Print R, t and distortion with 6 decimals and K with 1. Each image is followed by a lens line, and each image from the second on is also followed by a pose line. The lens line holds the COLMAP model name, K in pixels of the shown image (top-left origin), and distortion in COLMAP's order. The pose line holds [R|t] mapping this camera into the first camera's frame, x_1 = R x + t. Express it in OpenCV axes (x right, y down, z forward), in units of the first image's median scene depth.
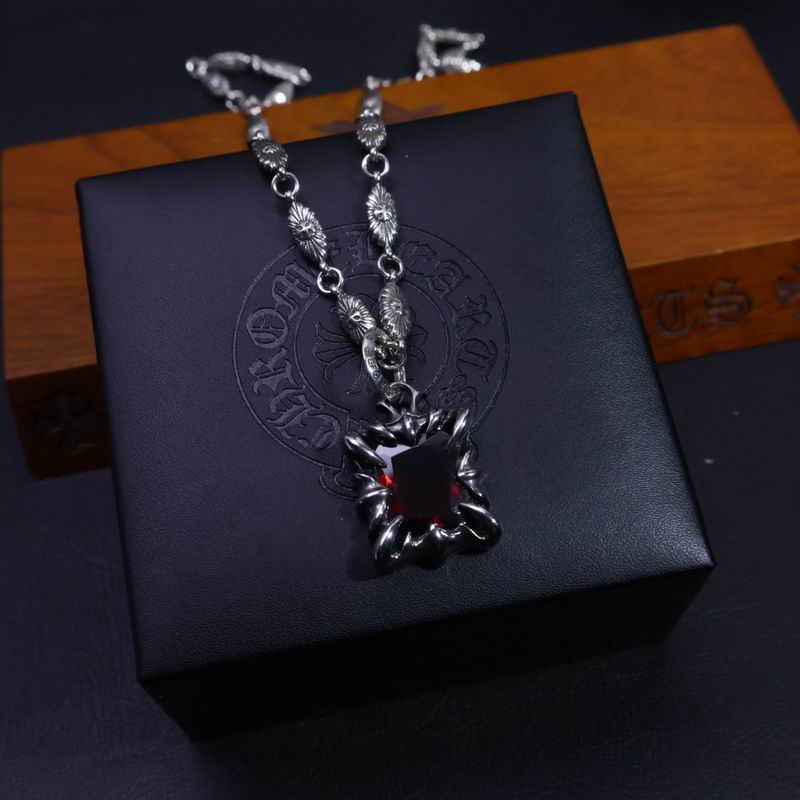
lens RADIAL K [[1393.3, 0, 400.0], [0, 1393.3, 400.0], [0, 0, 1]] dist [0.003338, 0.012806]
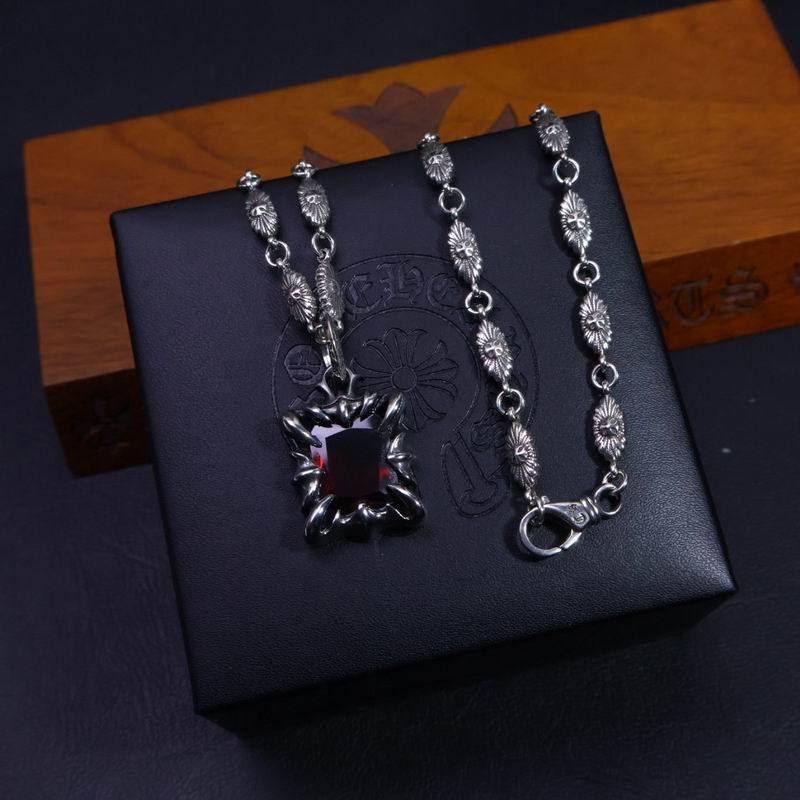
lens RADIAL K [[1393.3, 0, 400.0], [0, 1393.3, 400.0], [0, 0, 1]] dist [0.003338, 0.012806]
pose [[0.999786, -0.020679, -0.000286, -0.019637], [0.020599, 0.994453, 0.103143, -0.105001], [-0.001848, -0.103127, 0.994666, -0.026008]]
